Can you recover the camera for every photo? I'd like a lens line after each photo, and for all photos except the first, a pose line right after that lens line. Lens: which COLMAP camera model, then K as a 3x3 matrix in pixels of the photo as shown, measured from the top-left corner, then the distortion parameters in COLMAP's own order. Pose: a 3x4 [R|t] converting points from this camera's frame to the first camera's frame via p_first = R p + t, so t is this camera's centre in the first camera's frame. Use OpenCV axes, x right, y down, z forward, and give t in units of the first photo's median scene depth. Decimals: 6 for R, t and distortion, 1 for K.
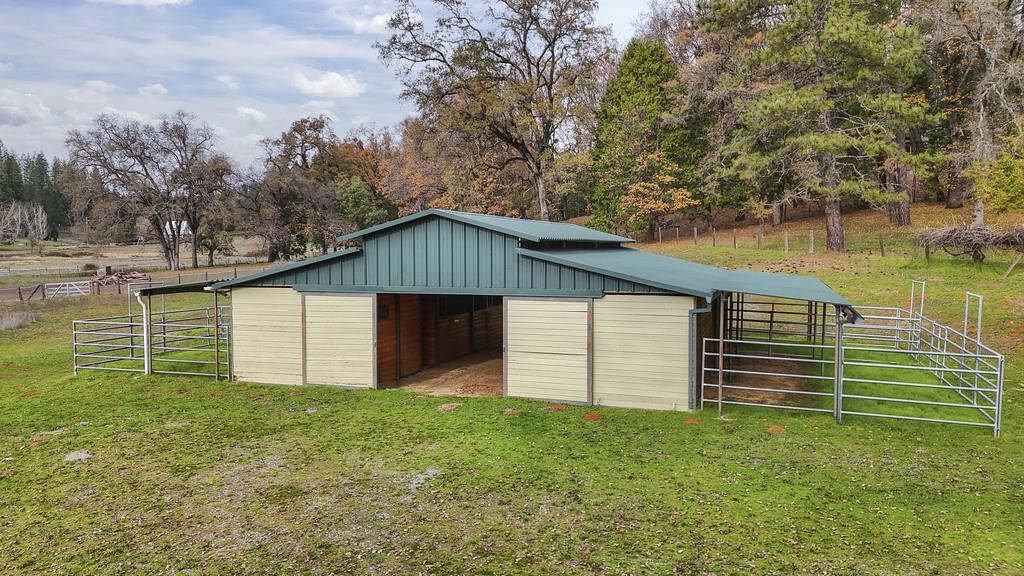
lens RADIAL K [[771.0, 0, 512.7], [0, 771.0, 290.7], [0, 0, 1]] dist [0.066888, -0.058713]
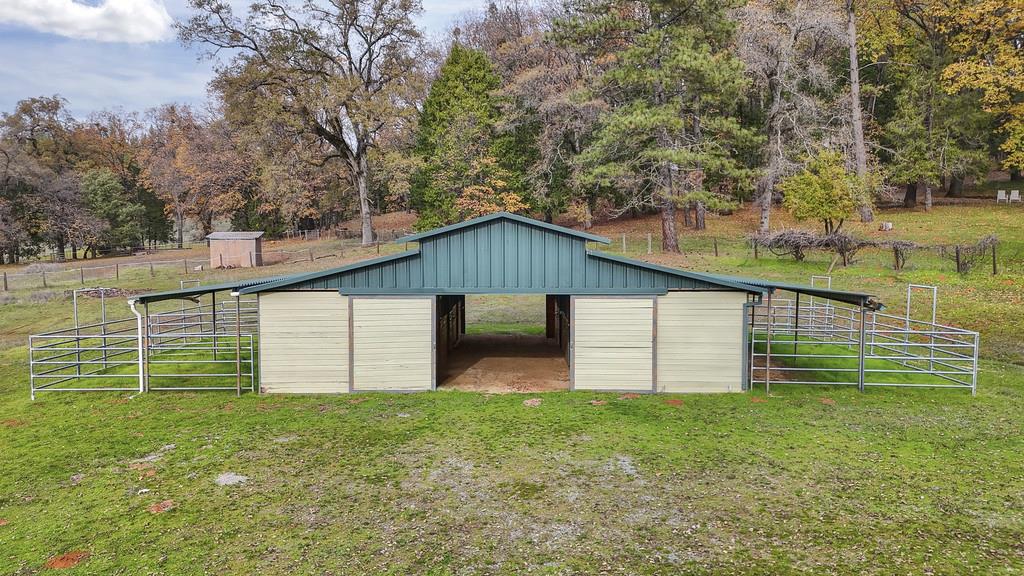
lens RADIAL K [[771.0, 0, 514.9], [0, 771.0, 292.6], [0, 0, 1]] dist [0.066888, -0.058713]
pose [[0.942212, -0.019234, 0.334464, -0.398857], [0.018623, 0.999814, 0.005035, -0.002777], [-0.334498, 0.001484, 0.942395, 0.025755]]
